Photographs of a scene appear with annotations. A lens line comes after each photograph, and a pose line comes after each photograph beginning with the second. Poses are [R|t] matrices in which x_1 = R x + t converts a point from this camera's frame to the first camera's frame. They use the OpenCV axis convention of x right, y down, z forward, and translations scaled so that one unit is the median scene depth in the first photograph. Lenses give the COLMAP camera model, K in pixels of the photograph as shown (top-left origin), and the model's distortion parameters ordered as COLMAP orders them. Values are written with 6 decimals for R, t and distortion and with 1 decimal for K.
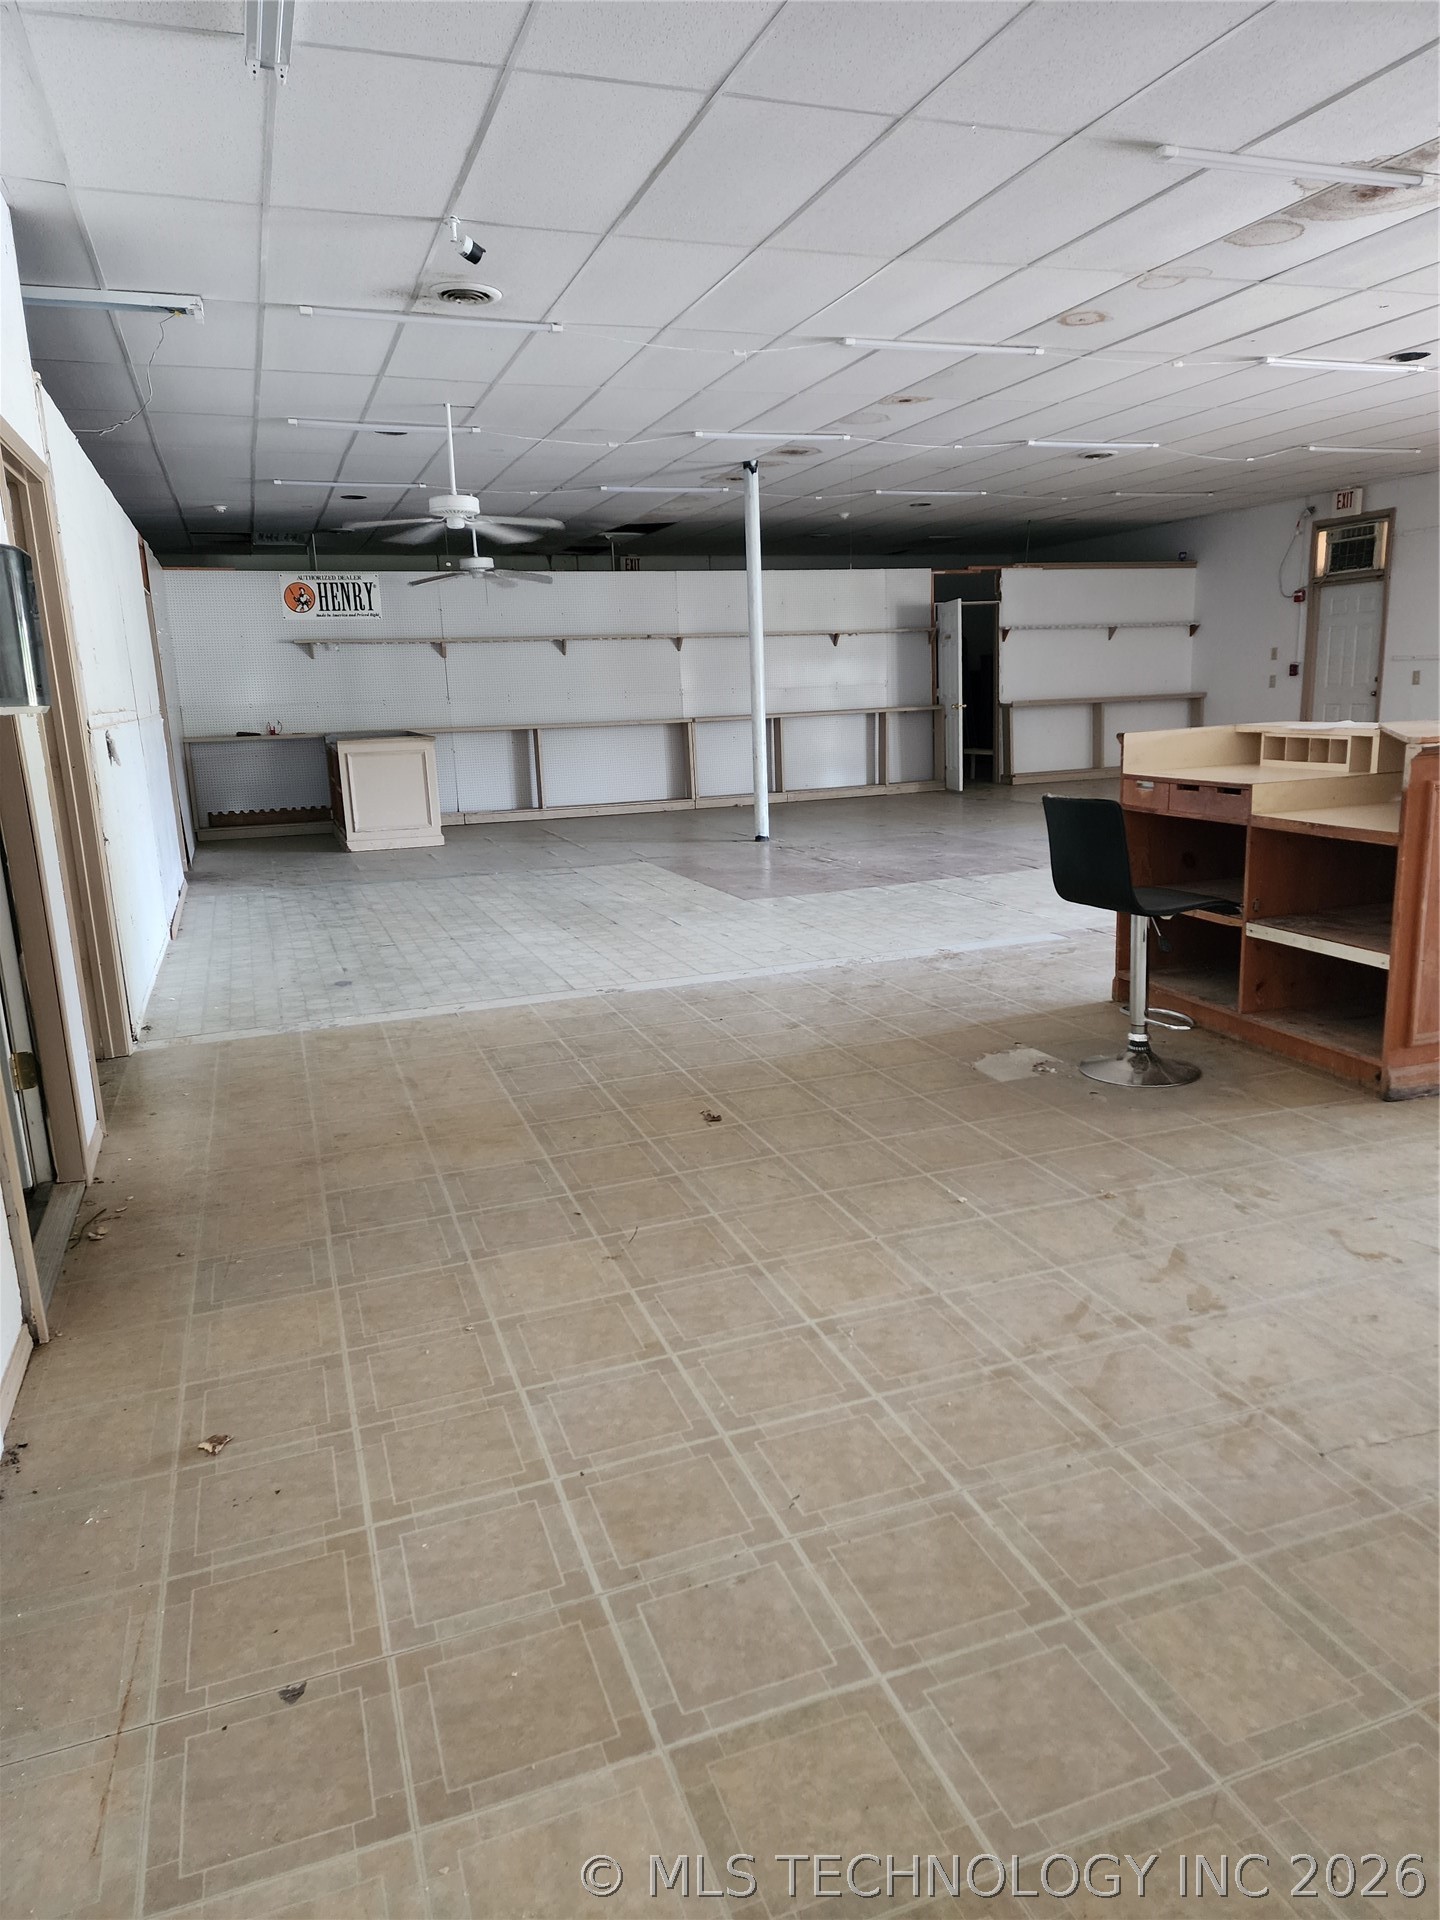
lens RADIAL K [[1301.1, 0, 724.4], [0, 1301.1, 967.4], [0, 0, 1]] dist [0.048483, -0.004912]
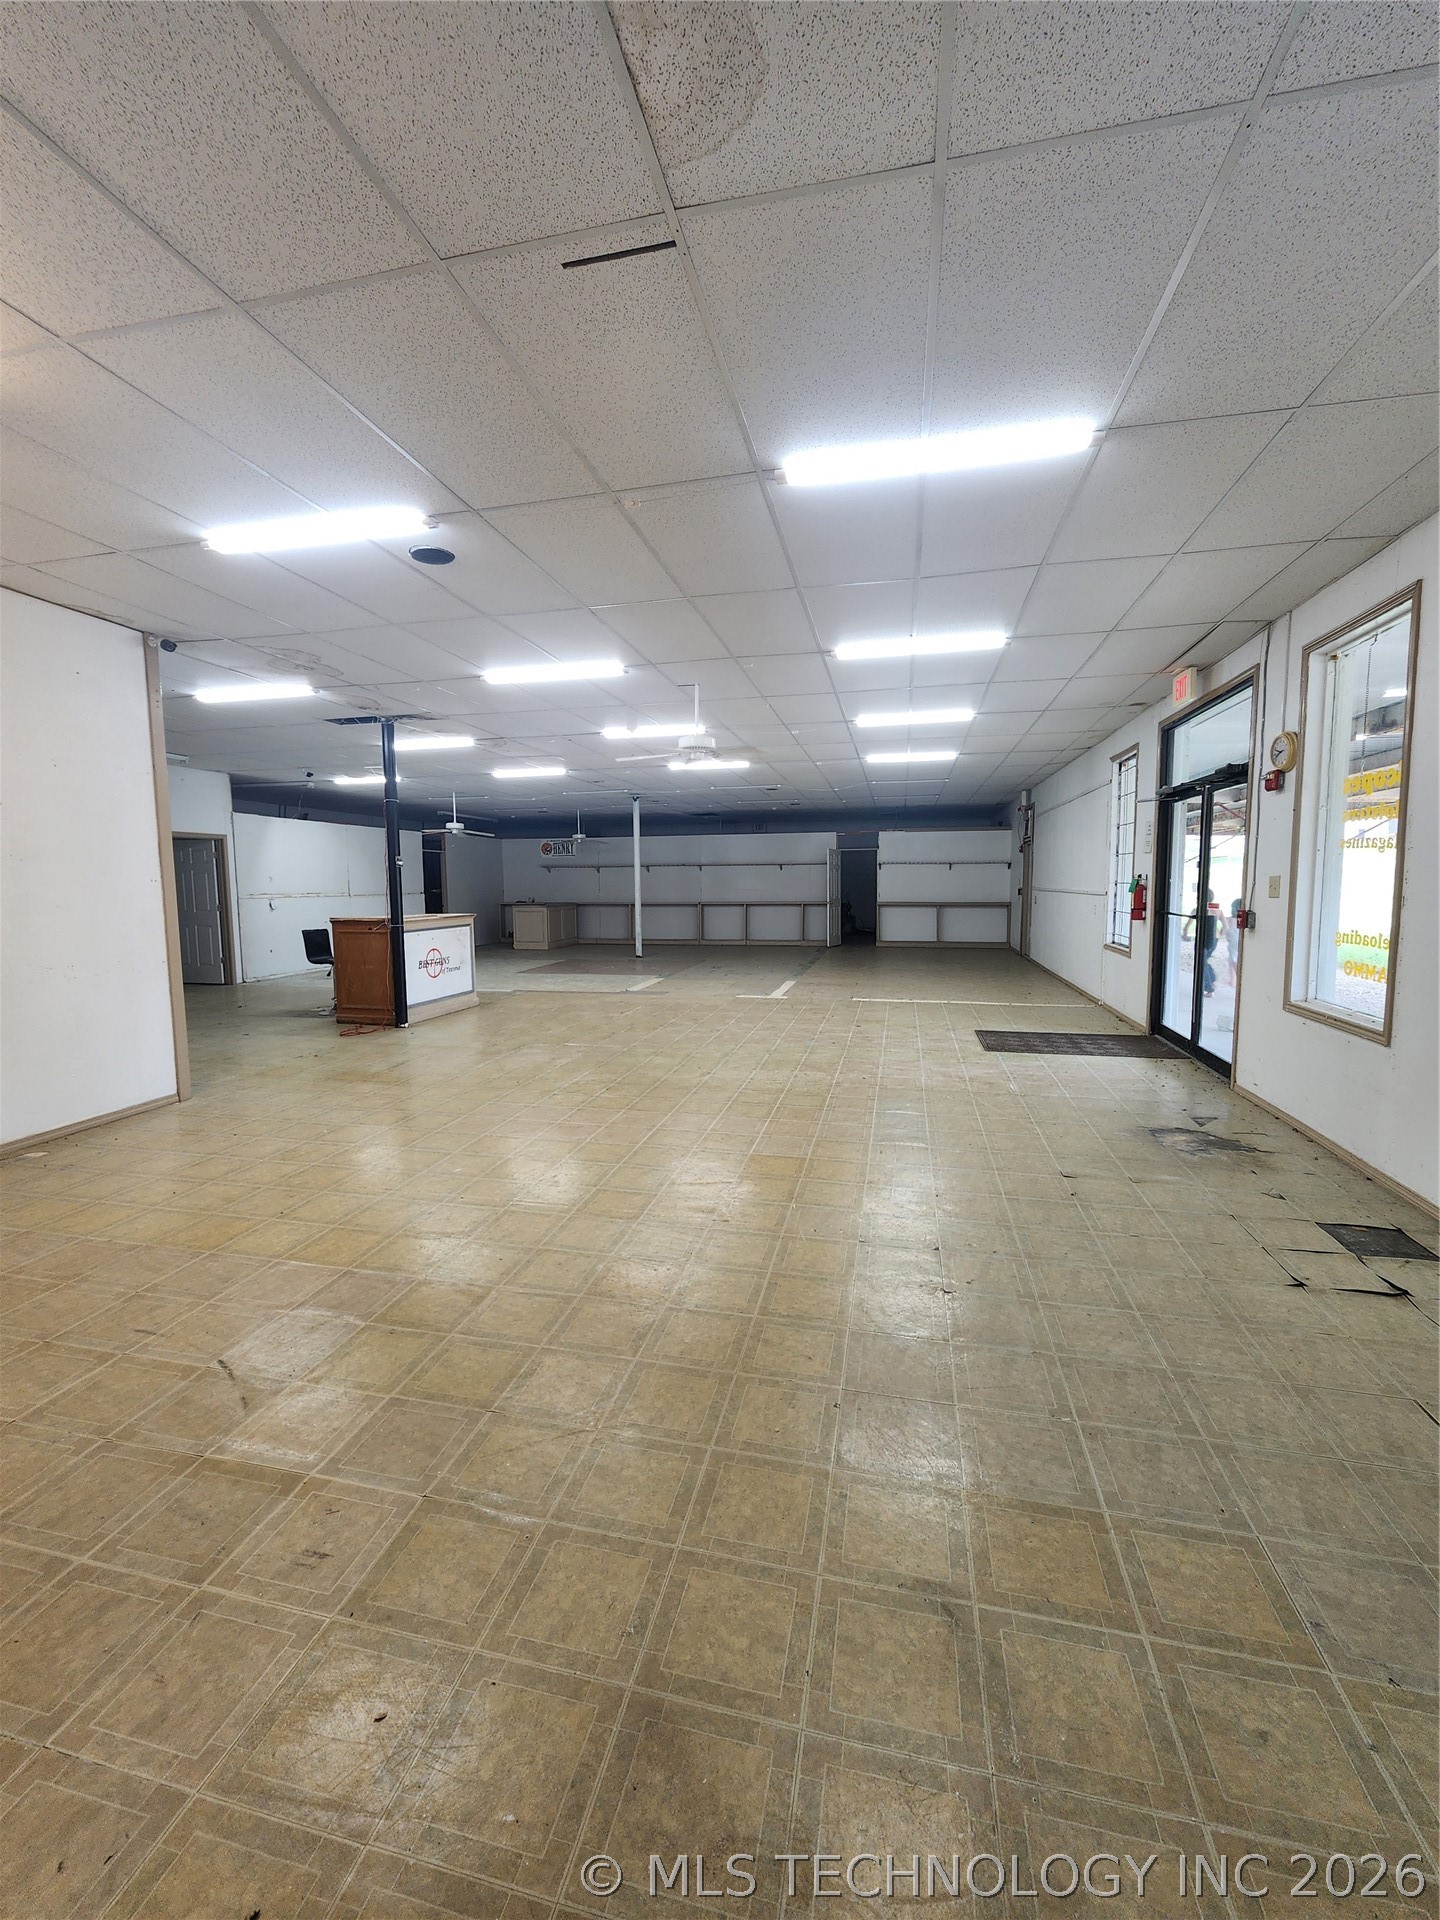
lens RADIAL K [[786.1, 0, 720.2], [0, 786.1, 955.7], [0, 0, 1]] dist [0.000086, -0.001751]
pose [[0.841331, 0.079695, -0.534613, 0.648496], [-0.135335, 0.988625, -0.065605, -0.023816], [0.523304, 0.127548, 0.842546, -0.047528]]
